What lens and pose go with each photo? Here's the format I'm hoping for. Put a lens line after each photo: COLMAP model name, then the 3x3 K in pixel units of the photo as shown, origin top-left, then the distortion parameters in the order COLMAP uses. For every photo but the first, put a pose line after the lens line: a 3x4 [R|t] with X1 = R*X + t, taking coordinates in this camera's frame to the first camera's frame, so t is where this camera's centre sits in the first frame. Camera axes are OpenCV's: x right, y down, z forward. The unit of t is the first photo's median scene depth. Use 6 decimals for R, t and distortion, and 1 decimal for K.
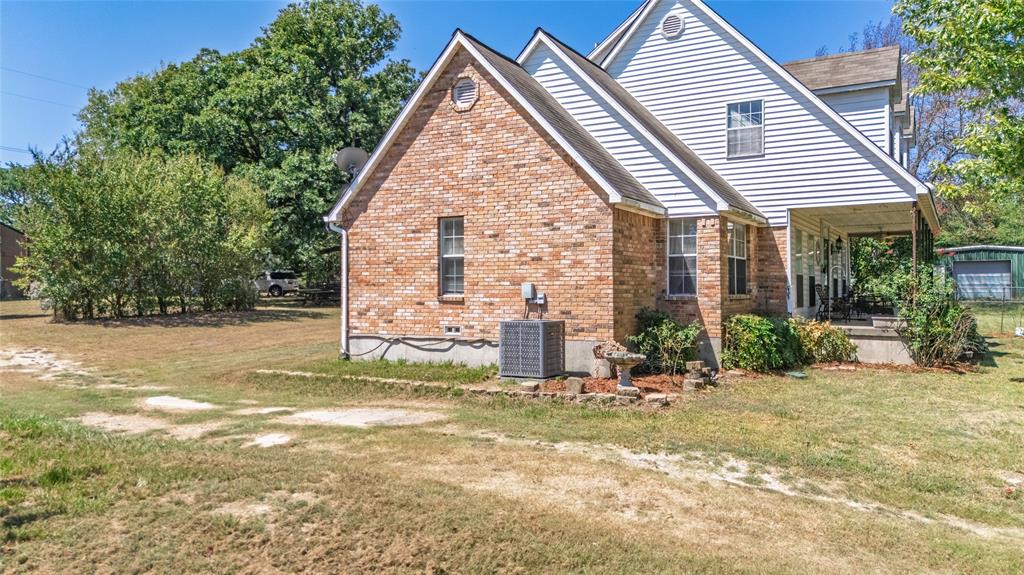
lens RADIAL K [[752.0, 0, 511.0], [0, 752.0, 290.9], [0, 0, 1]] dist [0.052692, -0.019321]
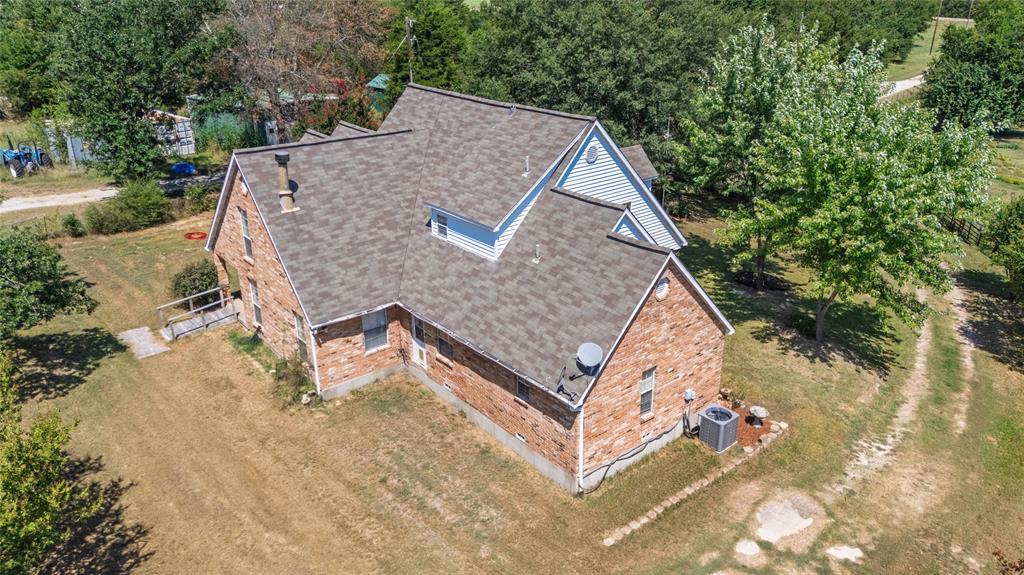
lens RADIAL K [[752.0, 0, 500.9], [0, 752.0, 280.8], [0, 0, 1]] dist [0.052692, -0.019321]
pose [[0.345450, -0.363363, 0.865235, -1.376150], [0.000052, 0.922003, 0.387183, -0.819677], [-0.938437, -0.133707, 0.318525, 0.847661]]
